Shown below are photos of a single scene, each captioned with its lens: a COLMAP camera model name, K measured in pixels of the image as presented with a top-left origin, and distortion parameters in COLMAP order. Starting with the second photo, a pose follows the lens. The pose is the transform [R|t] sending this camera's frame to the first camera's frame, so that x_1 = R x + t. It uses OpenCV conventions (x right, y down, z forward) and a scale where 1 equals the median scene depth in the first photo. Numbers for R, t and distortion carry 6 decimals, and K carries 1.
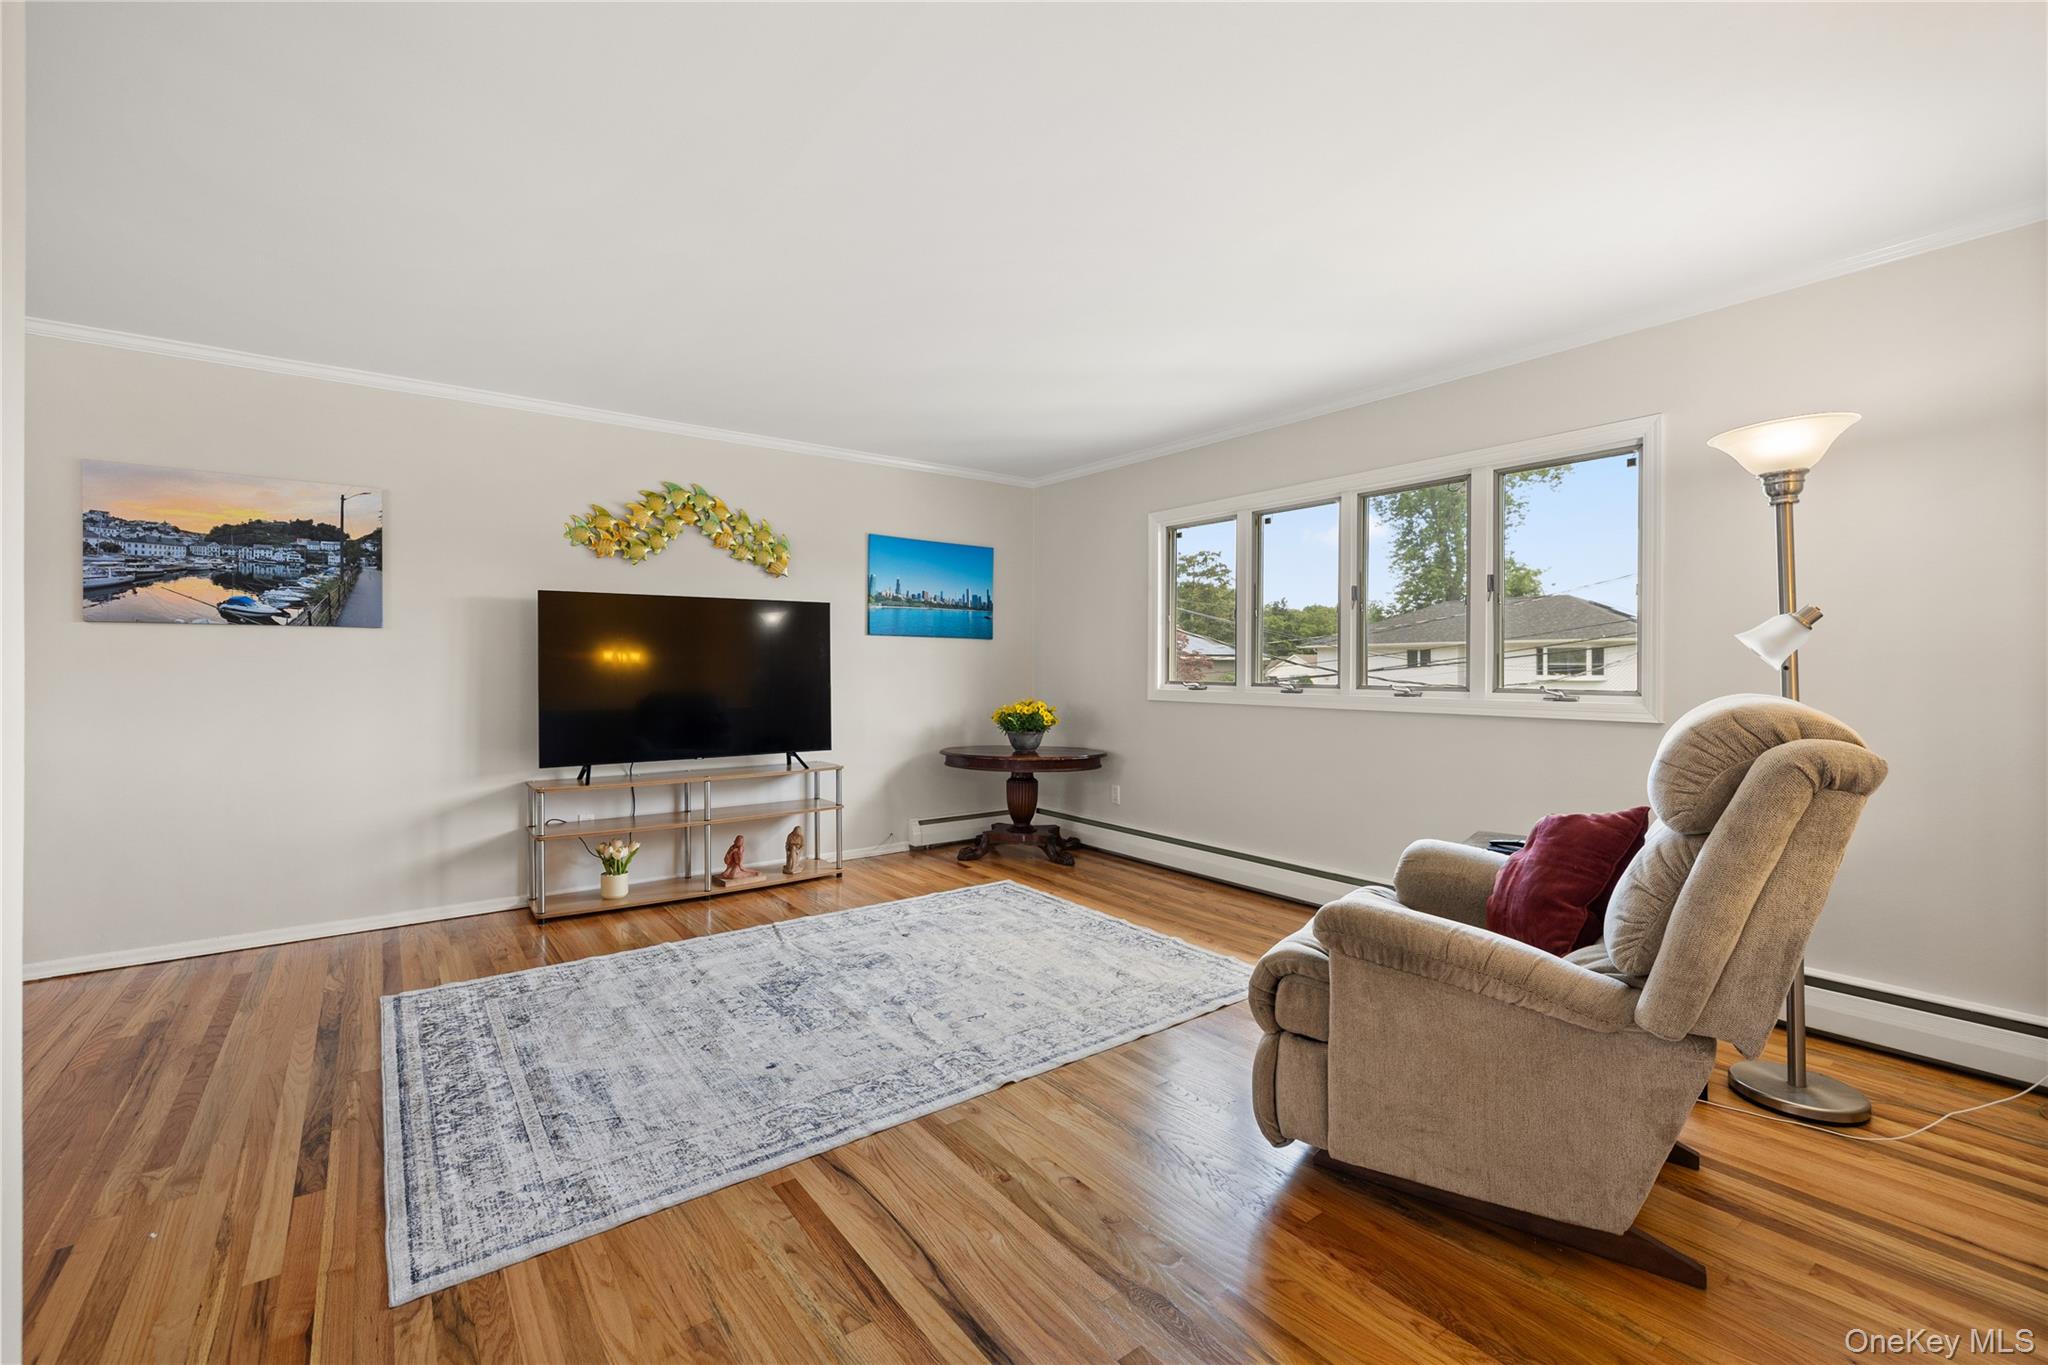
lens RADIAL K [[862.4, 0, 1024.0], [0, 862.4, 666.3], [0, 0, 1]] dist [-0.000185, 0.000009]
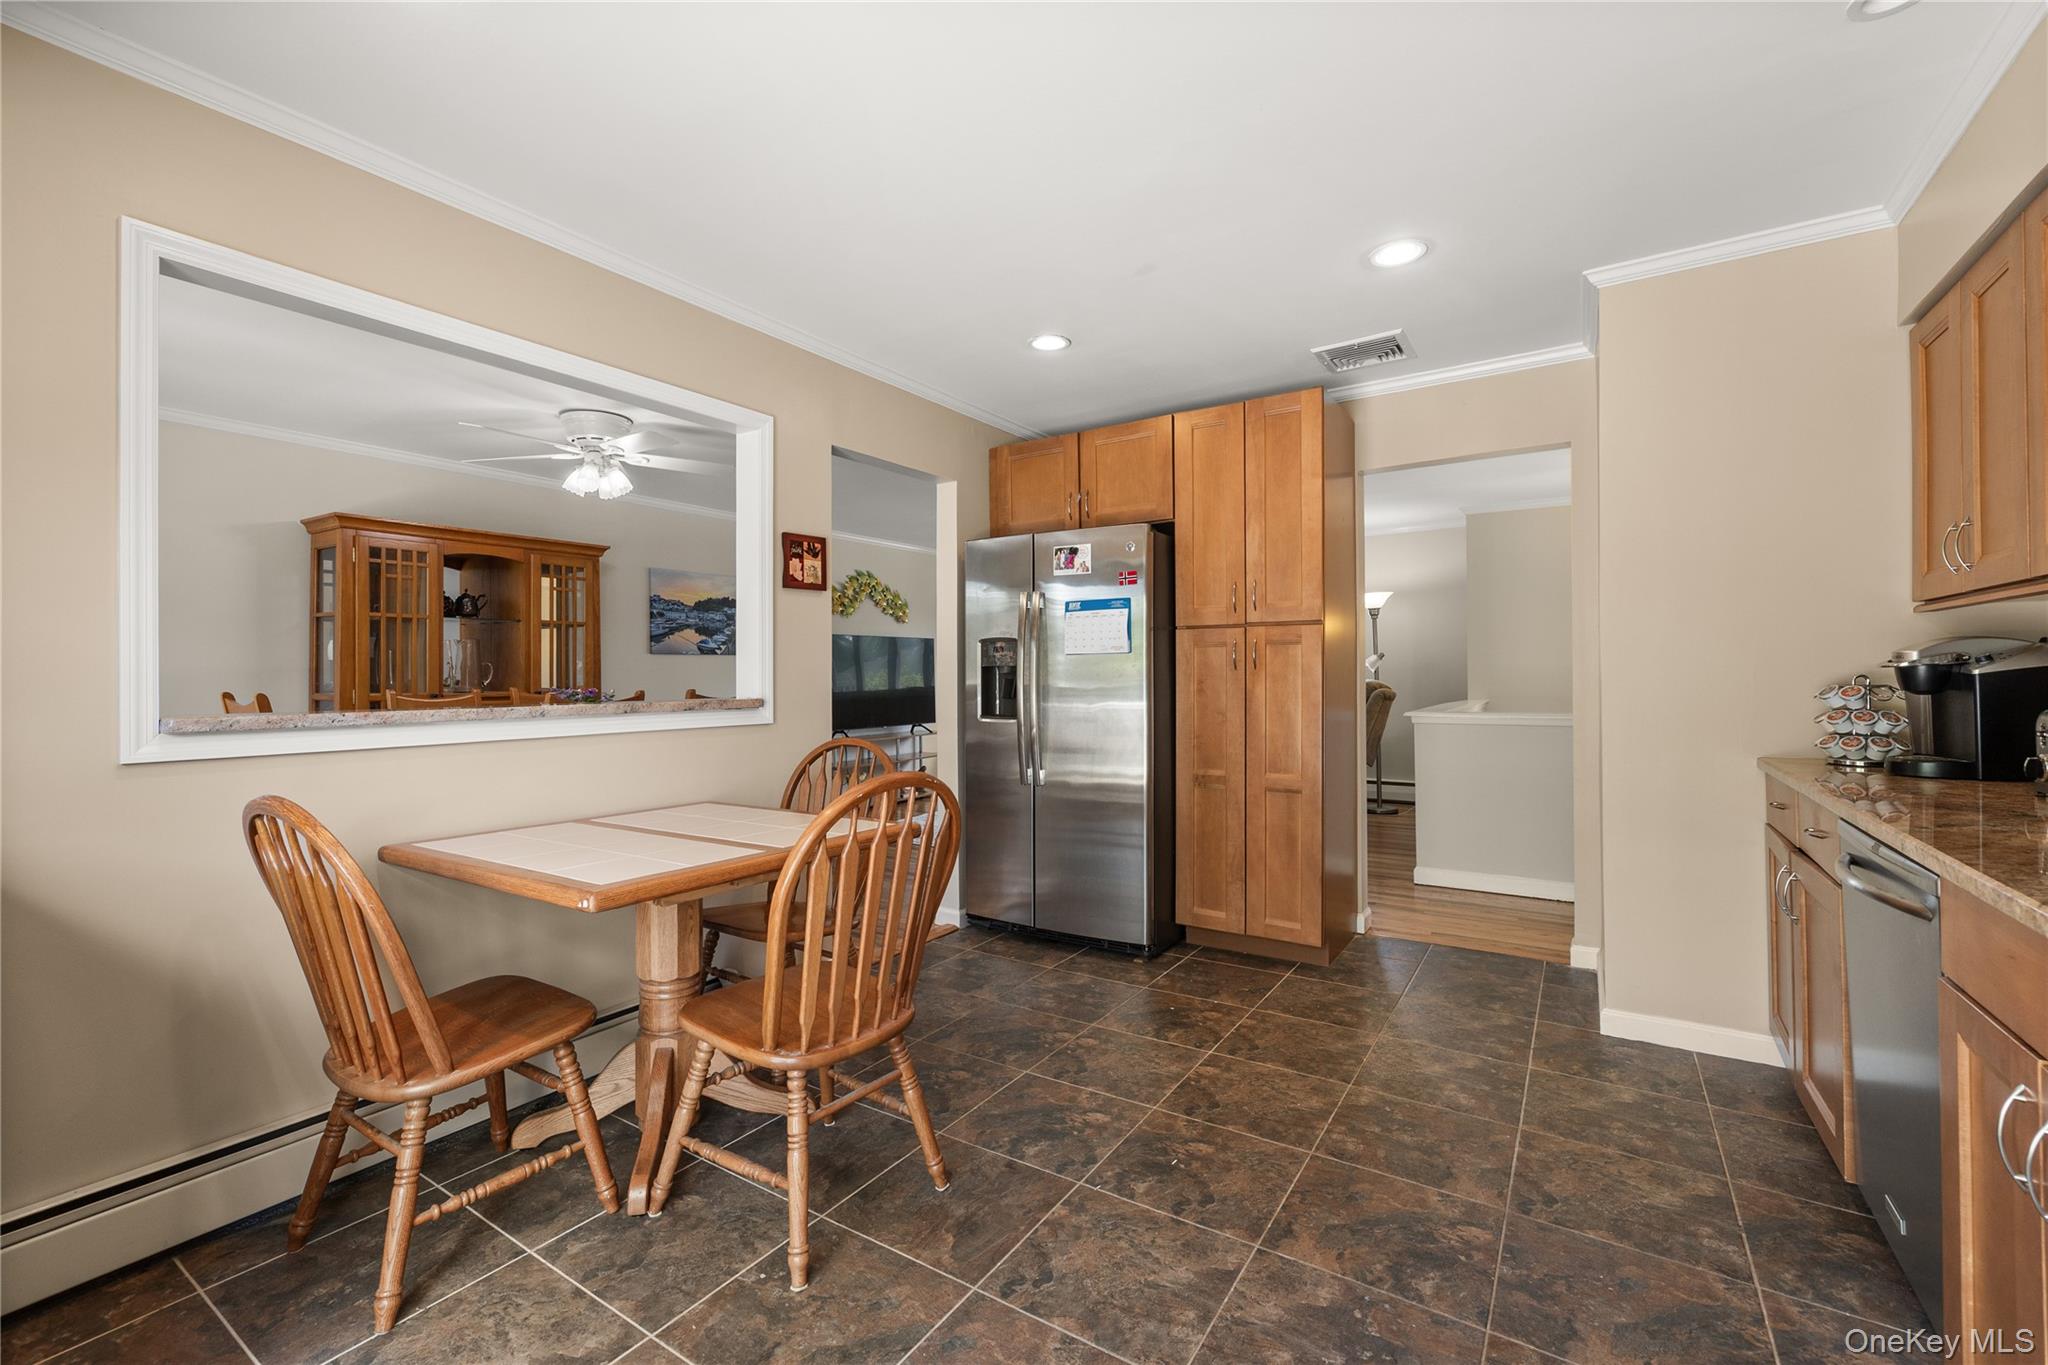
lens RADIAL K [[862.4, 0, 1024.0], [0, 862.4, 666.3], [0, 0, 1]] dist [-0.000185, 0.000009]
pose [[0.942060, -0.005213, 0.335403, -0.902710], [0.008561, 0.999927, -0.008503, -0.000766], [-0.335334, 0.010882, 0.942037, -1.003303]]
